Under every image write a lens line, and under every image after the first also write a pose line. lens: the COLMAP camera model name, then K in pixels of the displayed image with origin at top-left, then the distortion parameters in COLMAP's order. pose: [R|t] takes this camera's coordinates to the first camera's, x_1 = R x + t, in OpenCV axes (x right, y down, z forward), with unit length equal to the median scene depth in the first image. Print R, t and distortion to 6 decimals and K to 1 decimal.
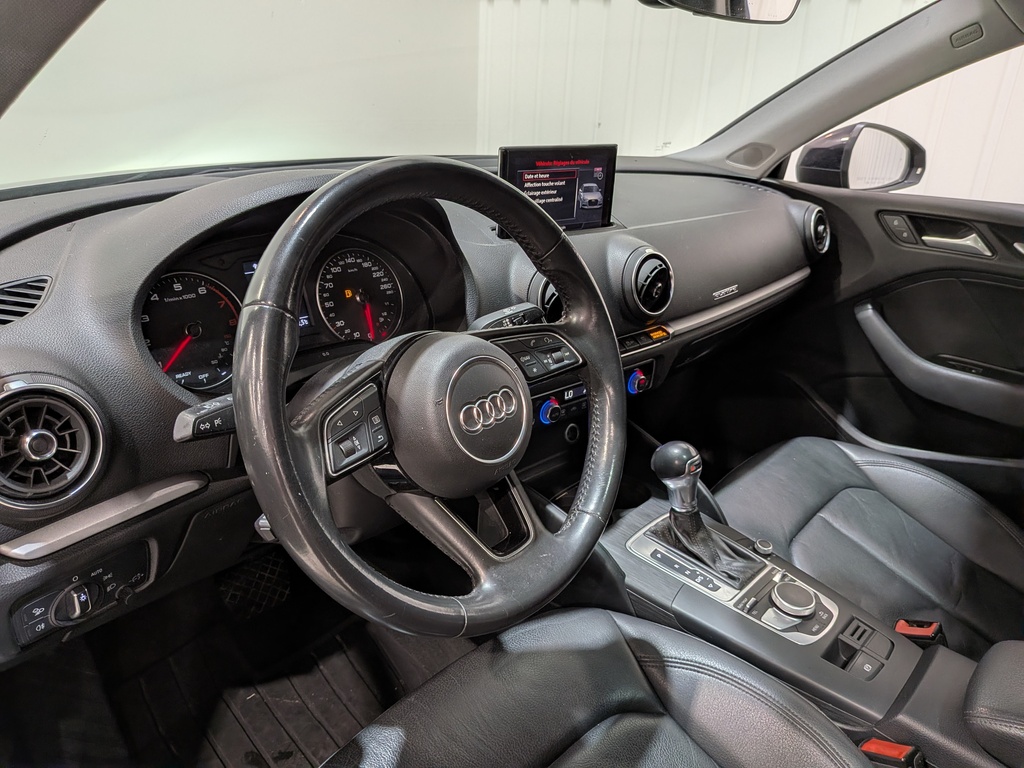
lens RADIAL K [[707.7, 0, 512.0], [0, 707.7, 384.0], [0, 0, 1]] dist [0.024251, -0.065299]
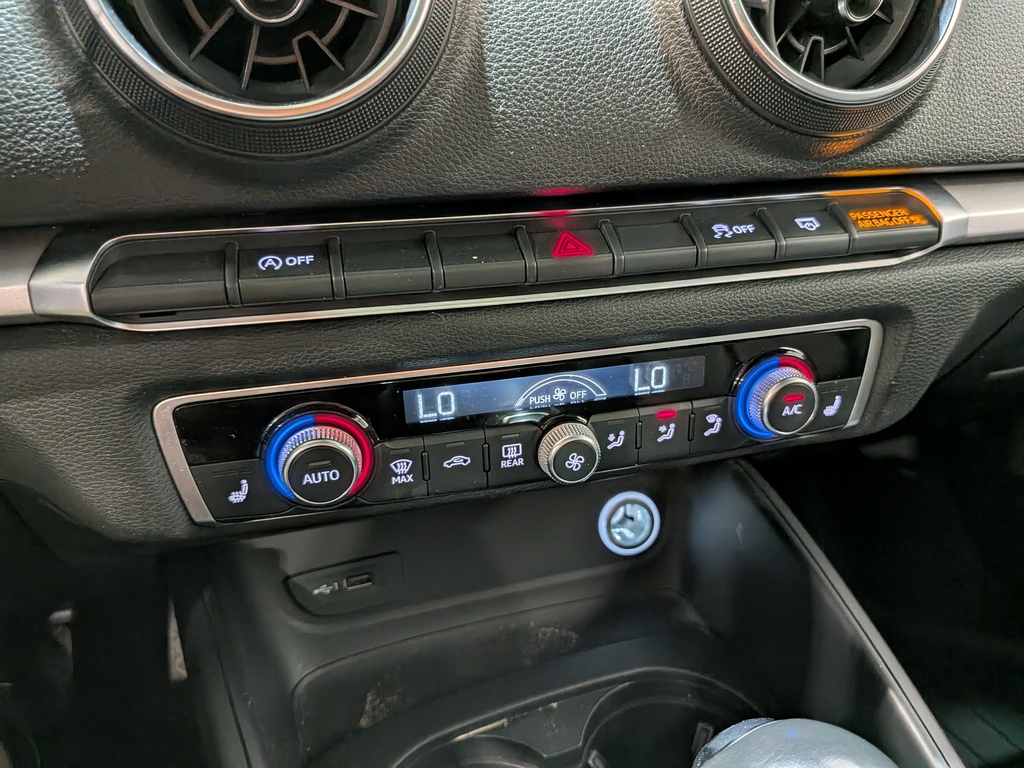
lens RADIAL K [[718.6, 0, 523.6], [0, 718.6, 385.2], [0, 0, 1]] dist [0.035841, -0.126950]
pose [[0.905062, 0.122453, -0.407268, 0.243992], [-0.121037, 0.992214, 0.029352, -0.004462], [0.407691, 0.022729, 0.912837, 0.868623]]
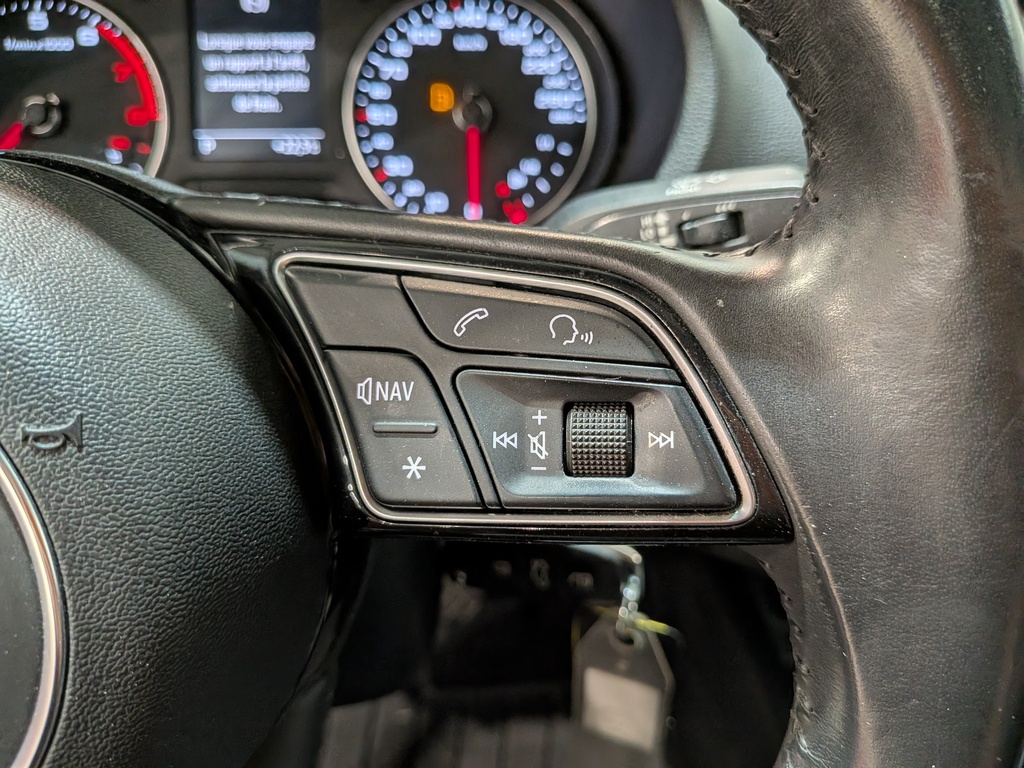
lens RADIAL K [[766.2, 0, 524.9], [0, 766.2, 387.5], [0, 0, 1]] dist [0.047630, -0.124306]
pose [[0.724138, 0.311812, -0.615140, 0.127567], [-0.242743, 0.950114, 0.195853, -0.064554], [0.645522, 0.007496, 0.763704, 0.658644]]
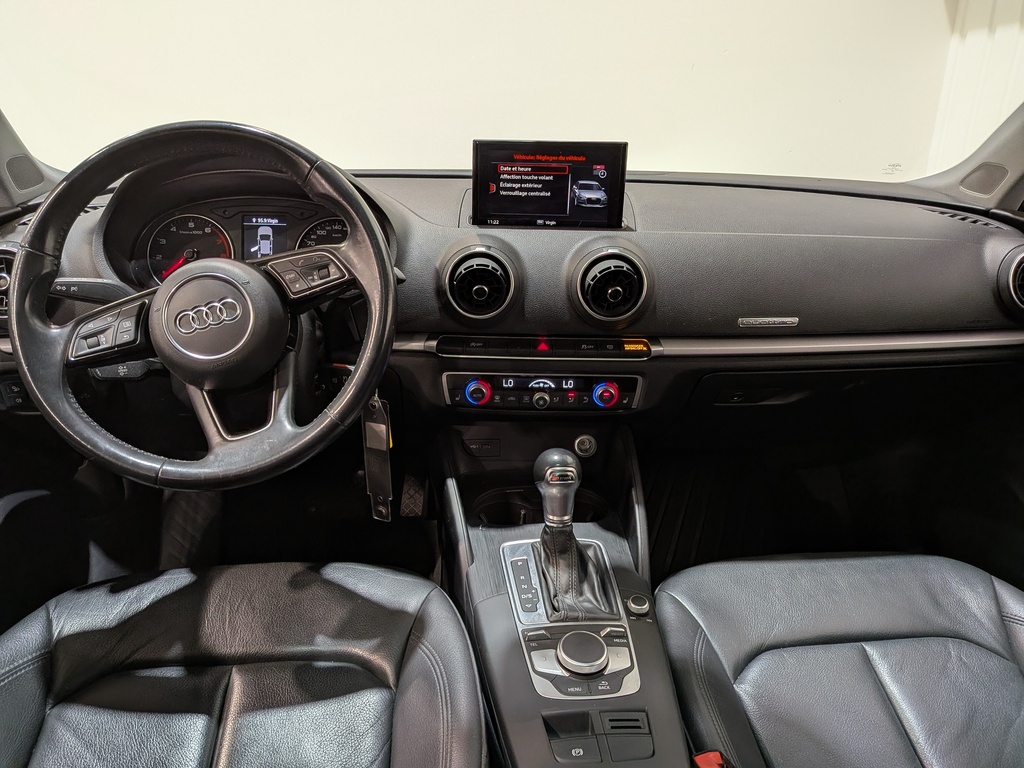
lens RADIAL K [[707.7, 0, 512.0], [0, 707.7, 384.0], [0, 0, 1]] dist [0.024251, -0.065299]
pose [[0.755934, 0.193163, -0.625502, 0.803866], [-0.242711, 0.970079, 0.006251, 0.009686], [0.607993, 0.147090, 0.780198, 0.247028]]
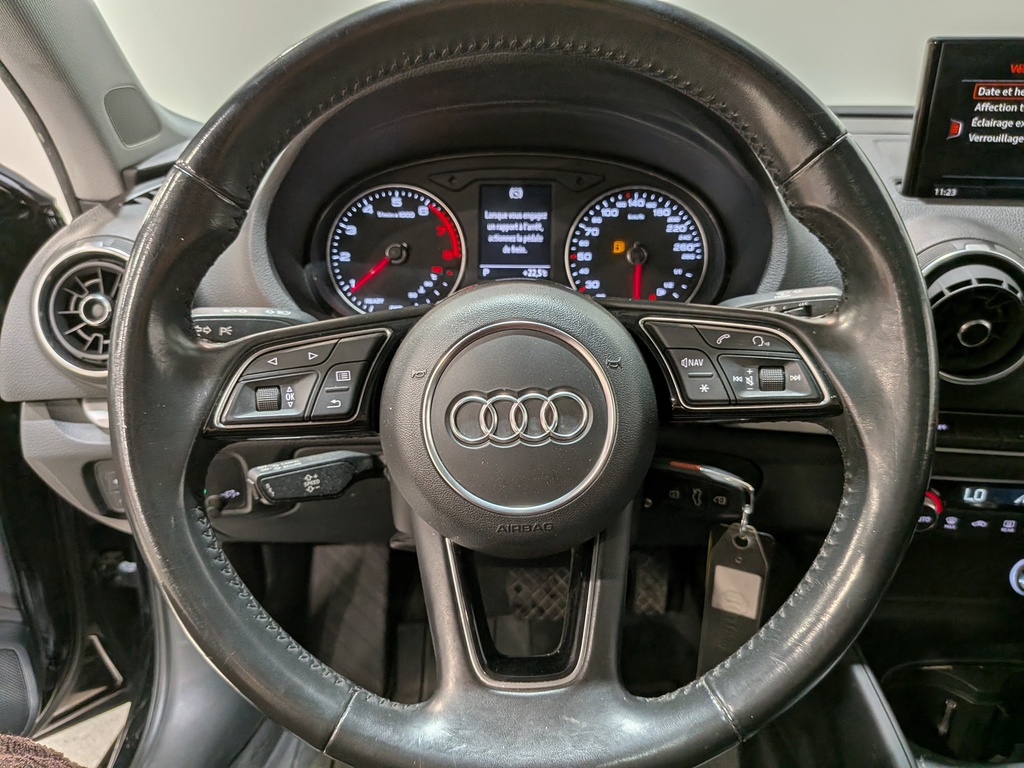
lens RADIAL K [[721.5, 0, 496.7], [0, 721.5, 386.3], [0, 0, 1]] dist [0.034805, -0.091278]
pose [[0.662786, 0.239131, -0.709599, 0.234095], [-0.255428, 0.963000, 0.085949, -0.021275], [0.703897, 0.124286, 0.699344, 0.394774]]
